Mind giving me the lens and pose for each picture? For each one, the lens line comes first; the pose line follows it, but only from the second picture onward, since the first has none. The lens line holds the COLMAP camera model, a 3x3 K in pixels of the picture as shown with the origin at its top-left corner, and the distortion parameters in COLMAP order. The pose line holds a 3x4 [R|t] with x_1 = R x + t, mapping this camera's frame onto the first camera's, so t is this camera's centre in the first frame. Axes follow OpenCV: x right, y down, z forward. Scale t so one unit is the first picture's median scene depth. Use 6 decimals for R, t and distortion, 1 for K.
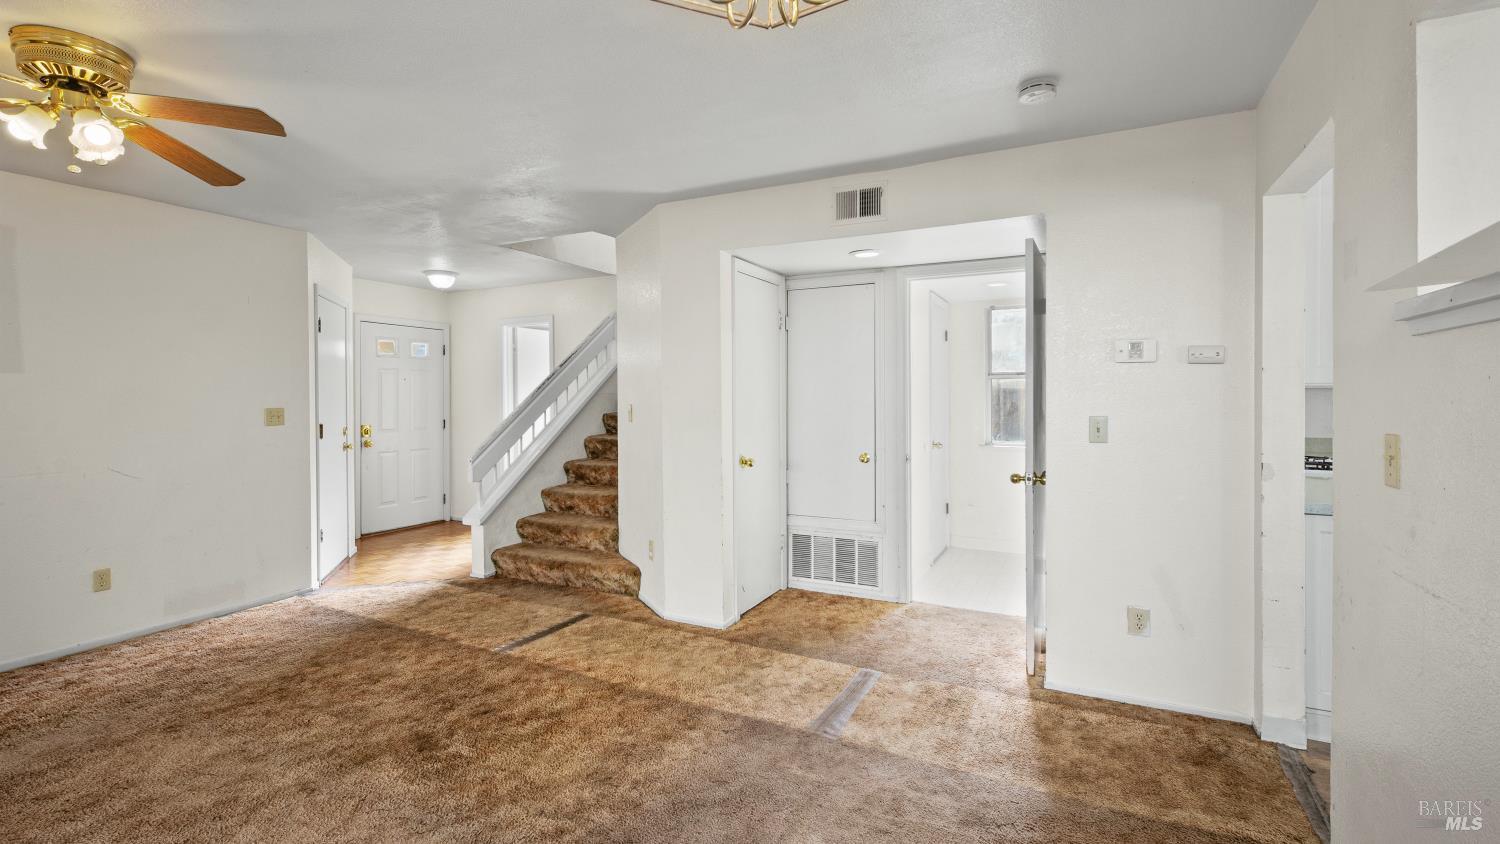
lens RADIAL K [[673.4, 0, 746.4], [0, 673.4, 402.8], [0, 0, 1]] dist [0.013124, -0.006661]
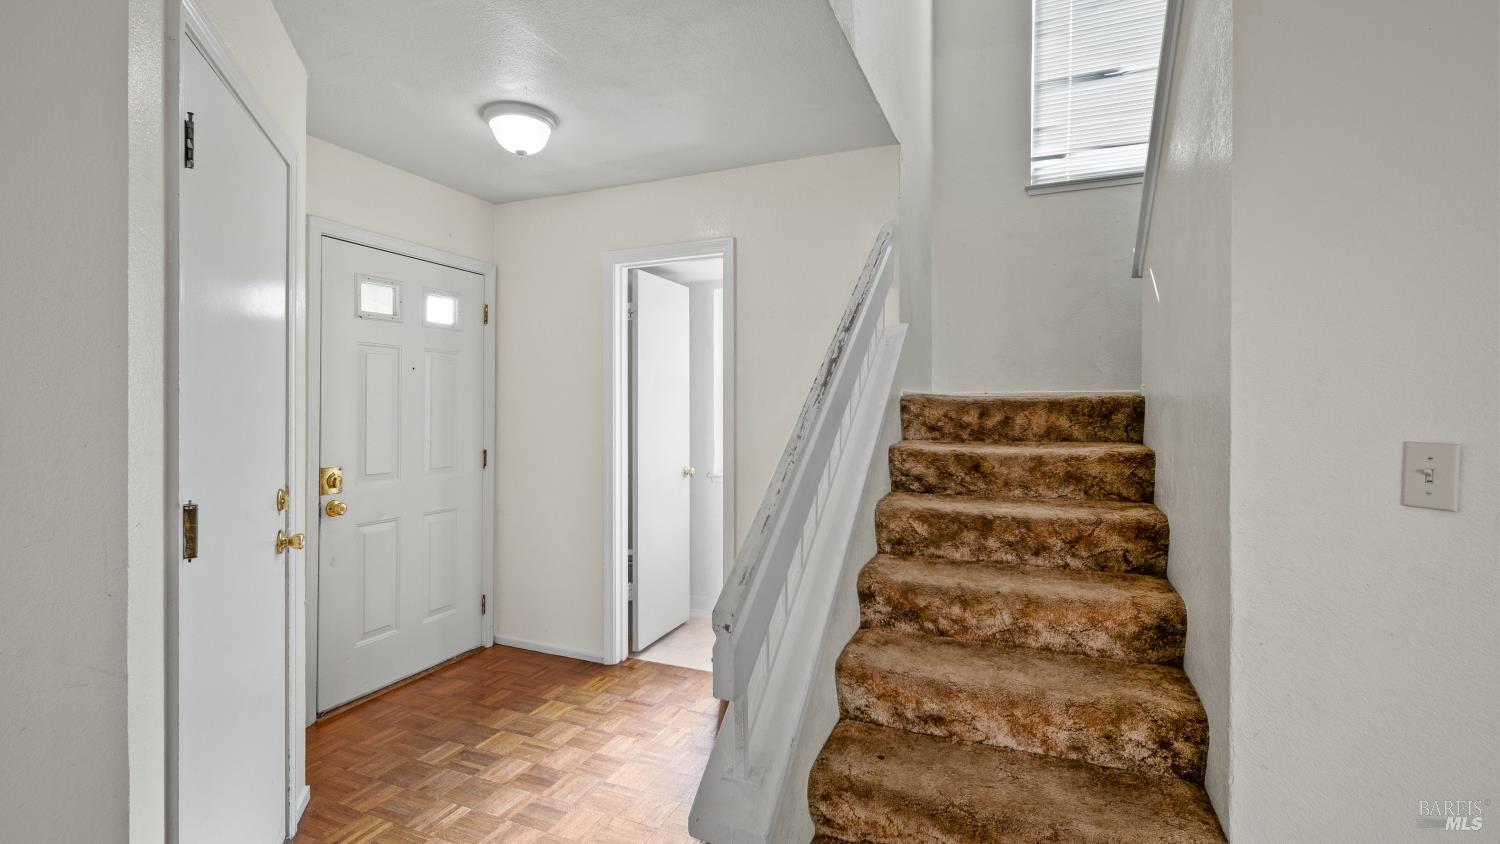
lens RADIAL K [[673.4, 0, 743.6], [0, 673.4, 409.2], [0, 0, 1]] dist [0.013124, -0.006661]
pose [[0.998108, 0.007586, 0.061013, -0.580107], [-0.007204, 0.999953, -0.006478, -0.007958], [-0.061059, 0.006026, 0.998116, 0.977398]]
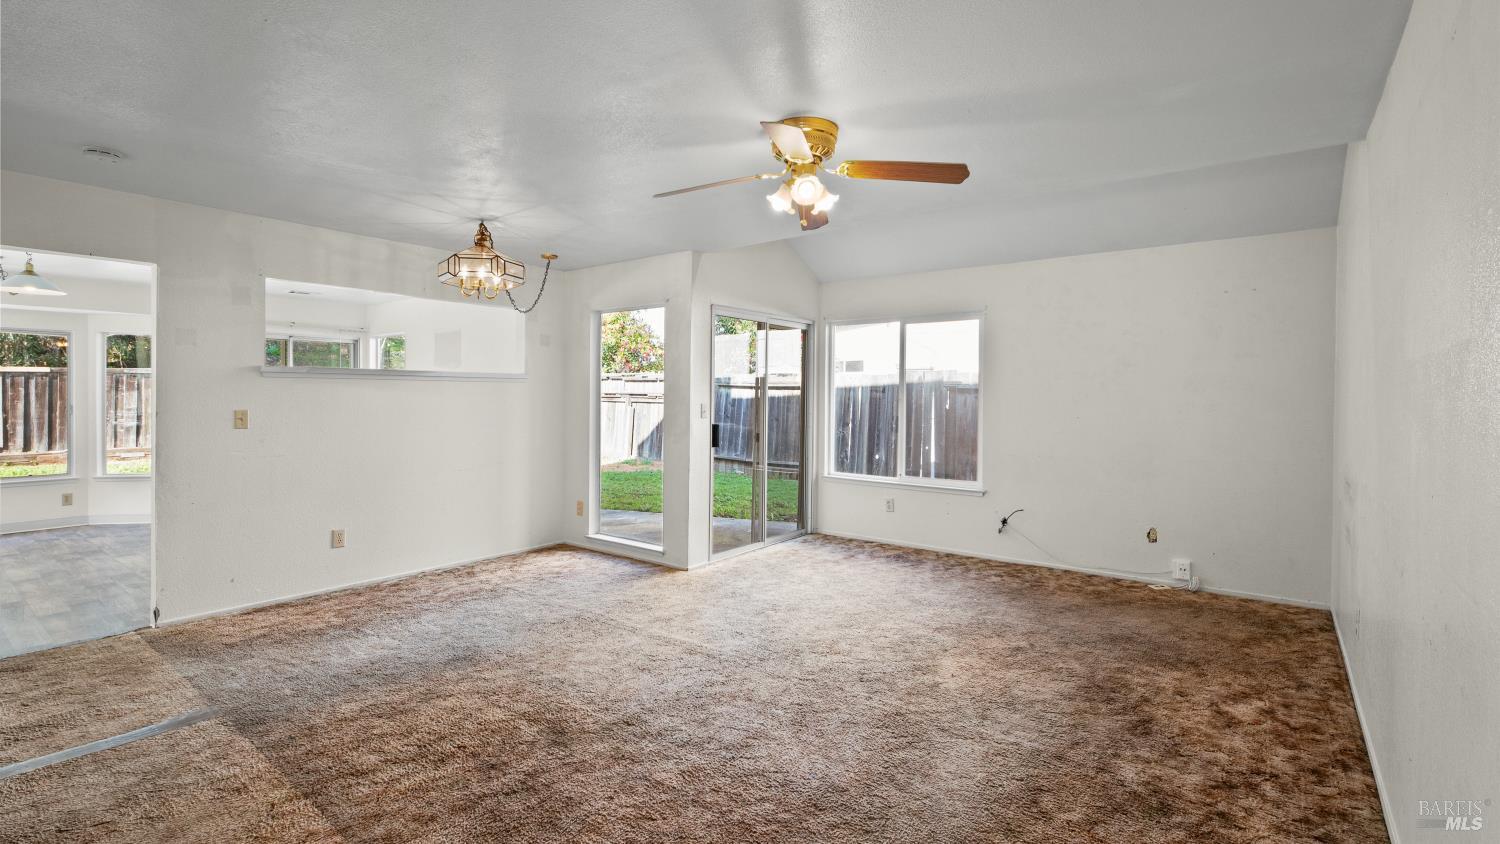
lens RADIAL K [[673.4, 0, 745.8], [0, 673.4, 418.7], [0, 0, 1]] dist [0.013124, -0.006661]
pose [[-0.982005, -0.006050, 0.188757, -0.688738], [0.002499, 0.998983, 0.045020, -0.014905], [-0.188837, 0.044681, -0.980991, 1.407377]]
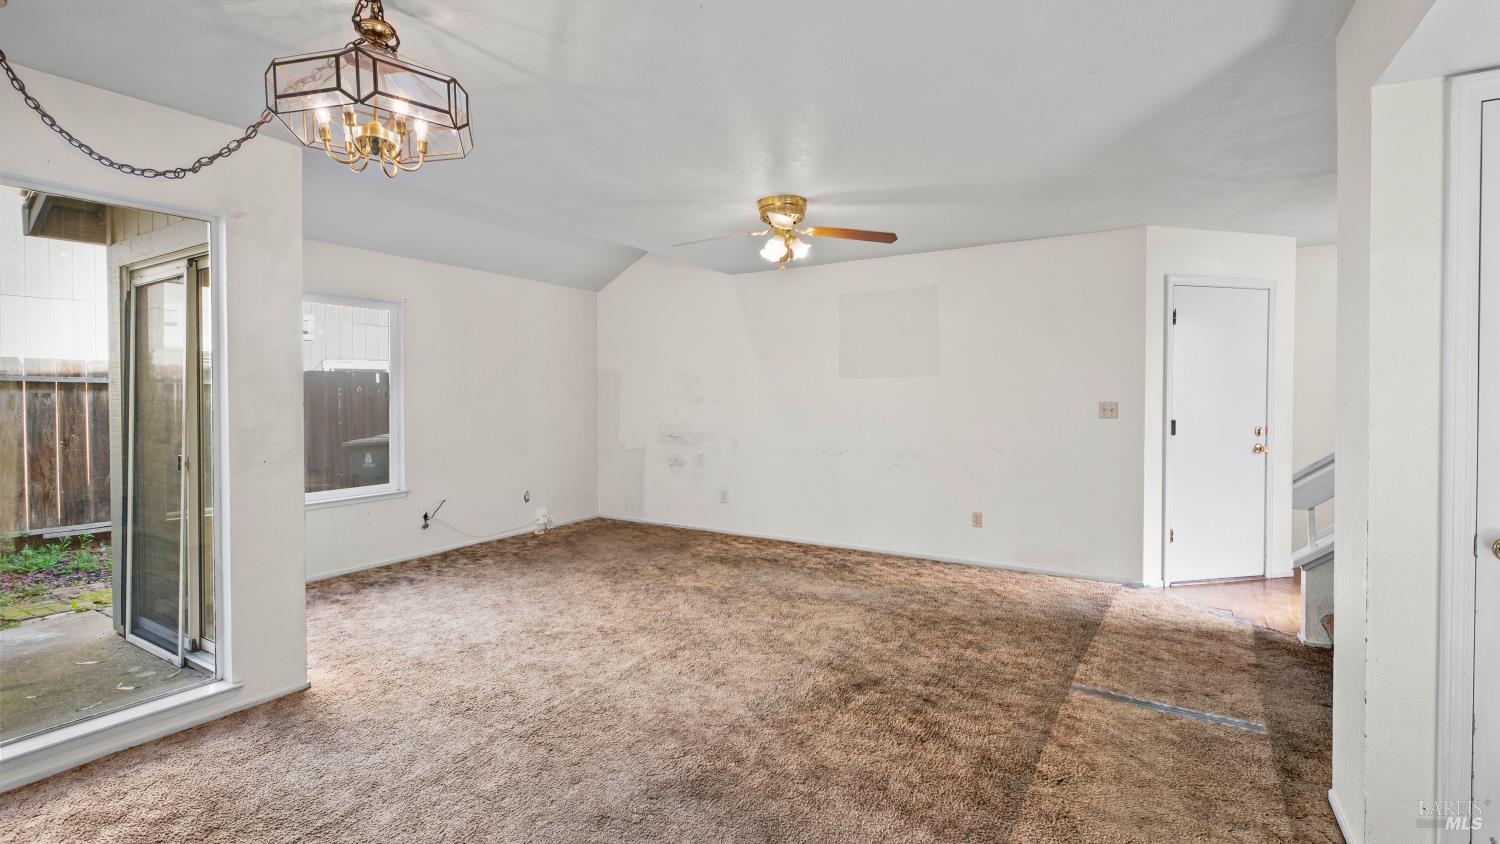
lens RADIAL K [[673.4, 0, 742.5], [0, 673.4, 413.8], [0, 0, 1]] dist [0.013124, -0.006661]
pose [[-0.084312, 0.035343, -0.995812, 0.515077], [-0.008946, 0.999304, 0.036225, -0.009115], [0.996399, 0.011963, -0.083937, 0.641897]]
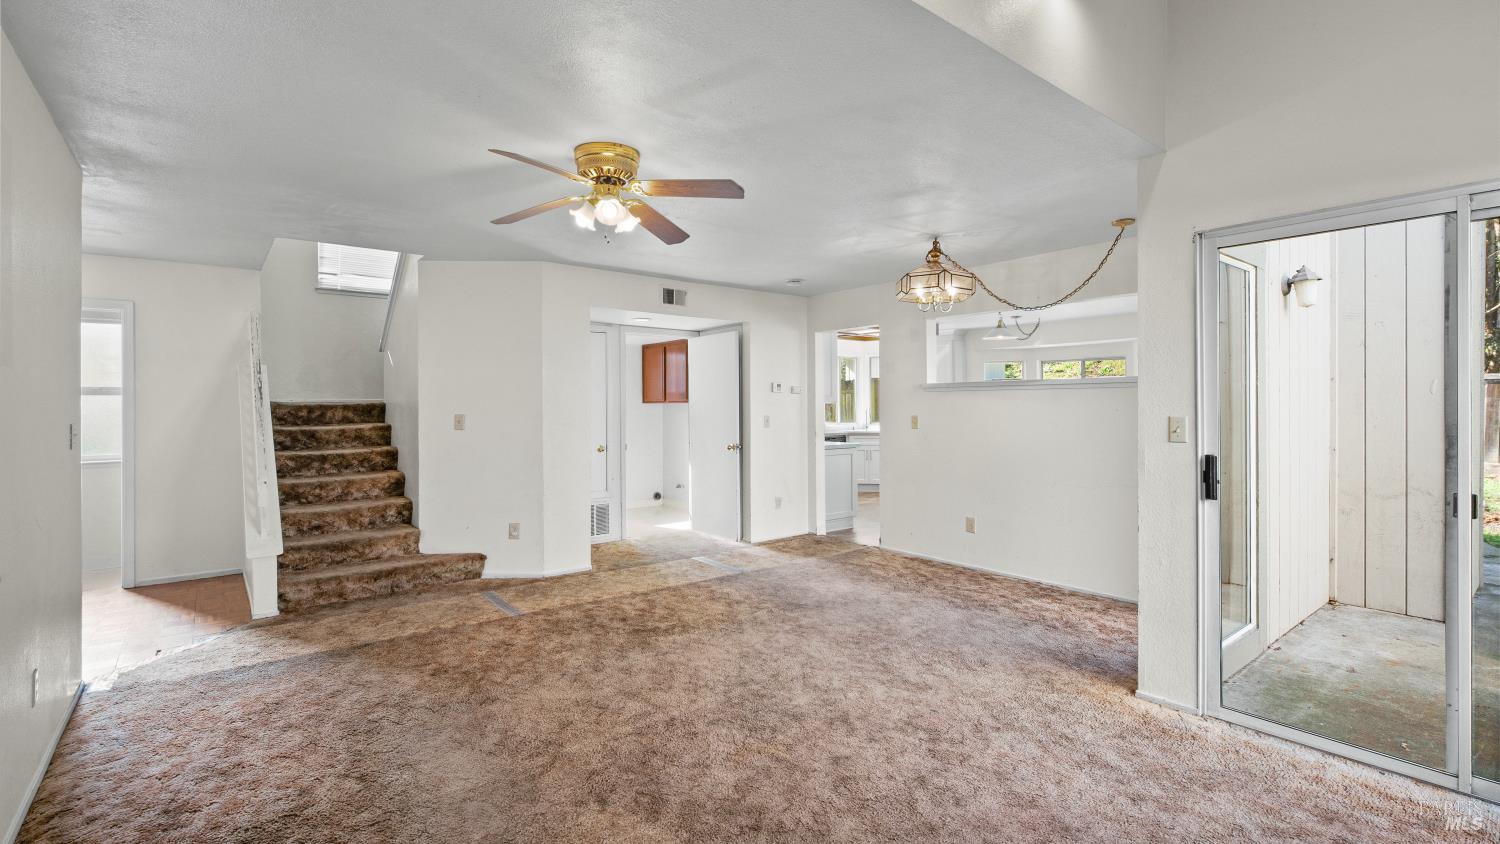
lens RADIAL K [[673.4, 0, 745.8], [0, 673.4, 396.3], [0, 0, 1]] dist [0.013124, -0.006661]
pose [[0.416874, 0.014615, 0.908847, -1.303377], [0.013550, 0.999660, -0.022291, 0.004787], [-0.908863, 0.021607, 0.416534, 0.103293]]
